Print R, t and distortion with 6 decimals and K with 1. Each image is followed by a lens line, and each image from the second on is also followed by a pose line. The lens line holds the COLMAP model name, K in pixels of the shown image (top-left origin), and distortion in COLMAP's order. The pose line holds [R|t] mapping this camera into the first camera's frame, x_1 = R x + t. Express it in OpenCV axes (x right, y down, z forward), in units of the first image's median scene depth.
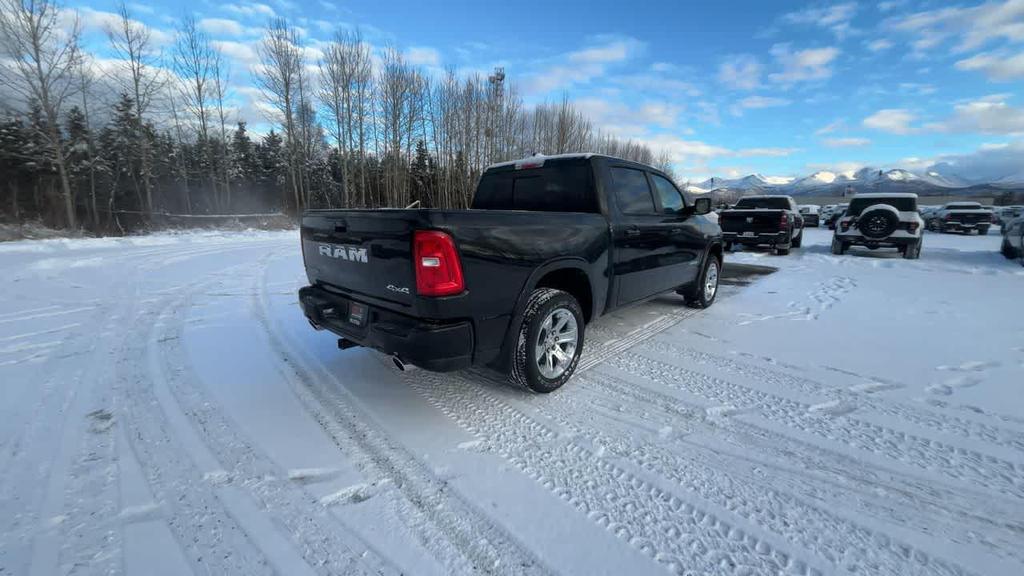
lens RADIAL K [[396.7, 0, 510.0], [0, 396.7, 284.4], [0, 0, 1]] dist [-0.001761, -0.000020]
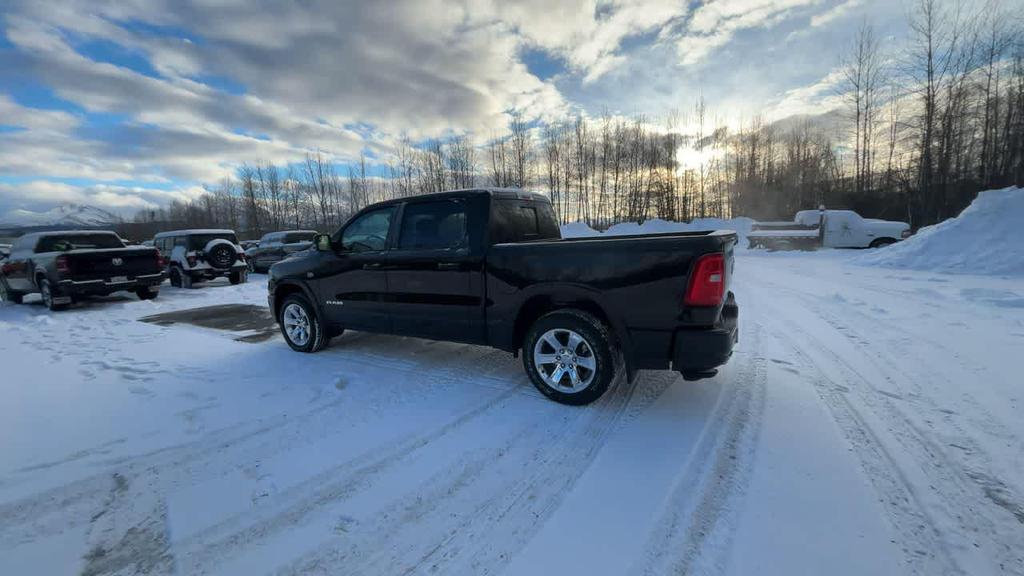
lens RADIAL K [[396.7, 0, 510.0], [0, 396.7, 284.4], [0, 0, 1]] dist [-0.001761, -0.000020]
pose [[-0.224006, -0.121469, 0.966989, -0.074838], [0.214773, 0.961657, 0.170552, -0.018905], [-0.950628, 0.245888, -0.189328, 0.093766]]
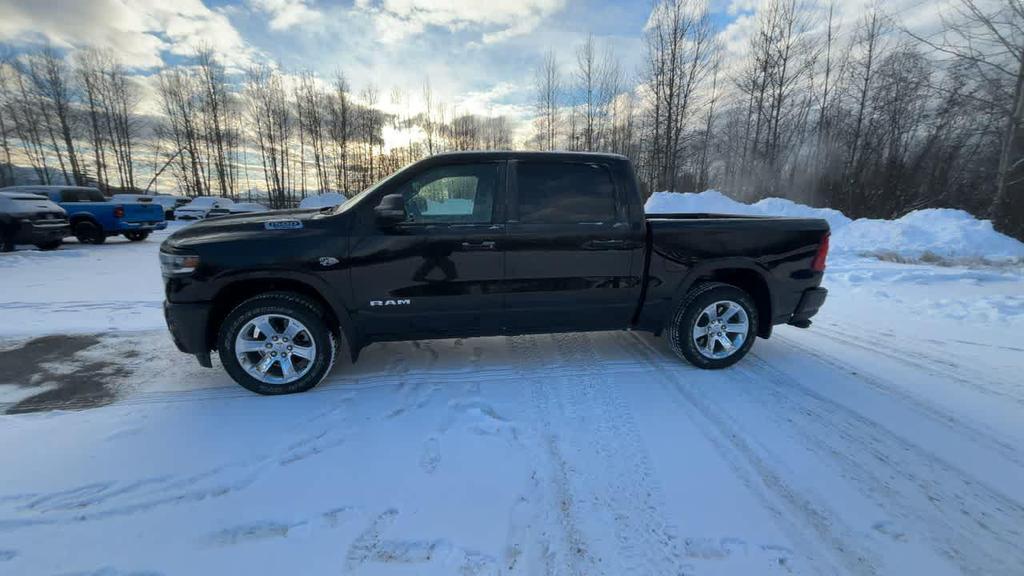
lens RADIAL K [[398.7, 0, 509.3], [0, 398.7, 281.0], [0, 0, 1]] dist [-0.001179, 0.000217]
pose [[-0.795271, -0.129207, 0.592325, -0.030469], [0.092021, 0.939978, 0.328592, -0.028045], [-0.599229, 0.315826, -0.735648, 0.143678]]
